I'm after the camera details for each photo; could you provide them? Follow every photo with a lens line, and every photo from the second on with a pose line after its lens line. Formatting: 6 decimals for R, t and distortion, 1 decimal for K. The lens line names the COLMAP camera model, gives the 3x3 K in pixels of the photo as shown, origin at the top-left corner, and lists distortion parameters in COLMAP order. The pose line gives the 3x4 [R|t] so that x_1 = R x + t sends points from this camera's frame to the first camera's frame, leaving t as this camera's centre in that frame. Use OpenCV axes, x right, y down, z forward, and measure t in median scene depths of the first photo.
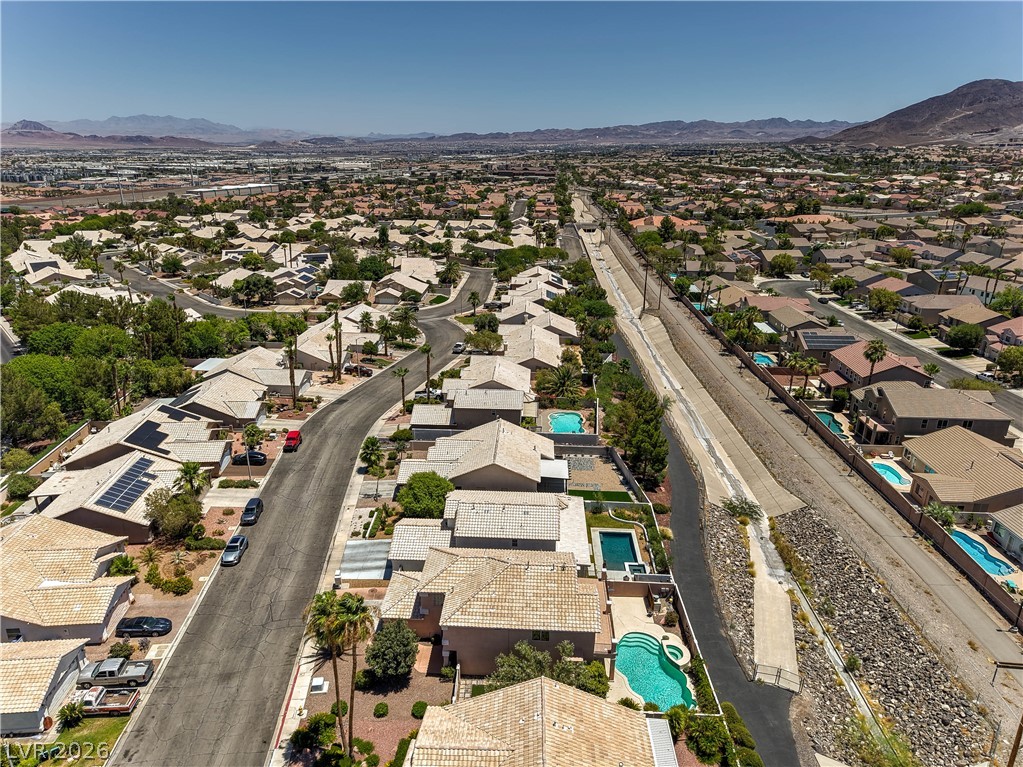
lens RADIAL K [[679.0, 0, 508.6], [0, 679.0, 387.7], [0, 0, 1]] dist [0.046899, -0.027232]
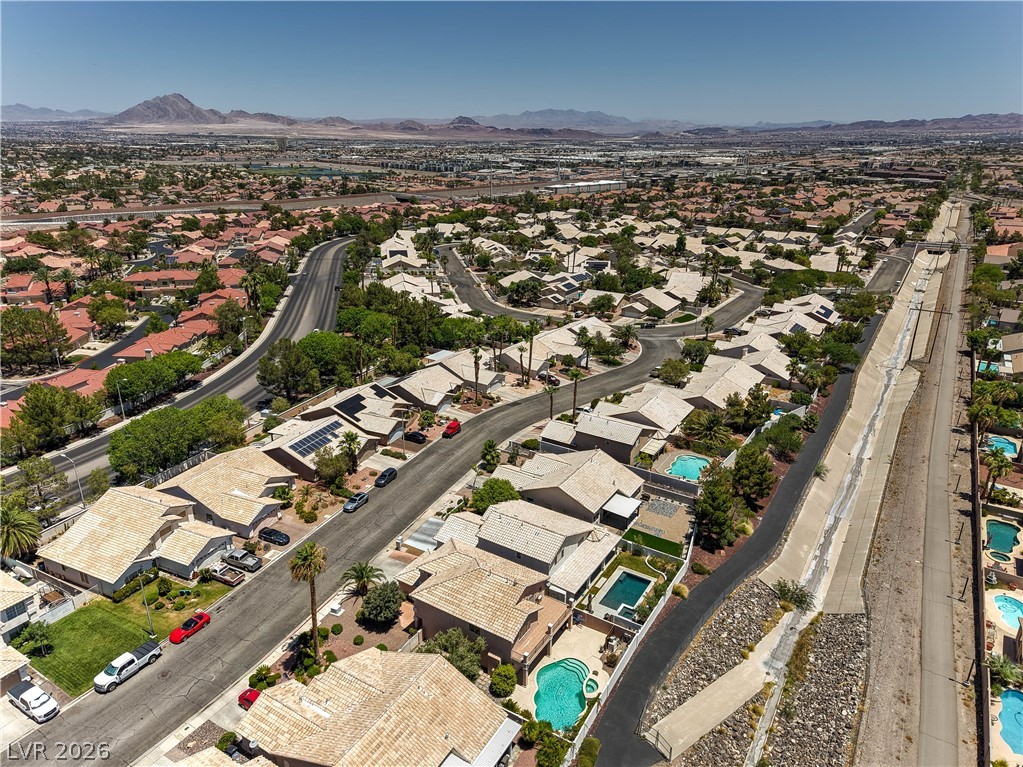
lens RADIAL K [[679.0, 0, 508.1], [0, 679.0, 390.6], [0, 0, 1]] dist [0.046899, -0.027232]
pose [[0.869694, 0.175920, -0.461177, 0.283238], [-0.168198, 0.984035, 0.058177, -0.070281], [0.464049, 0.026973, 0.885399, -0.041857]]
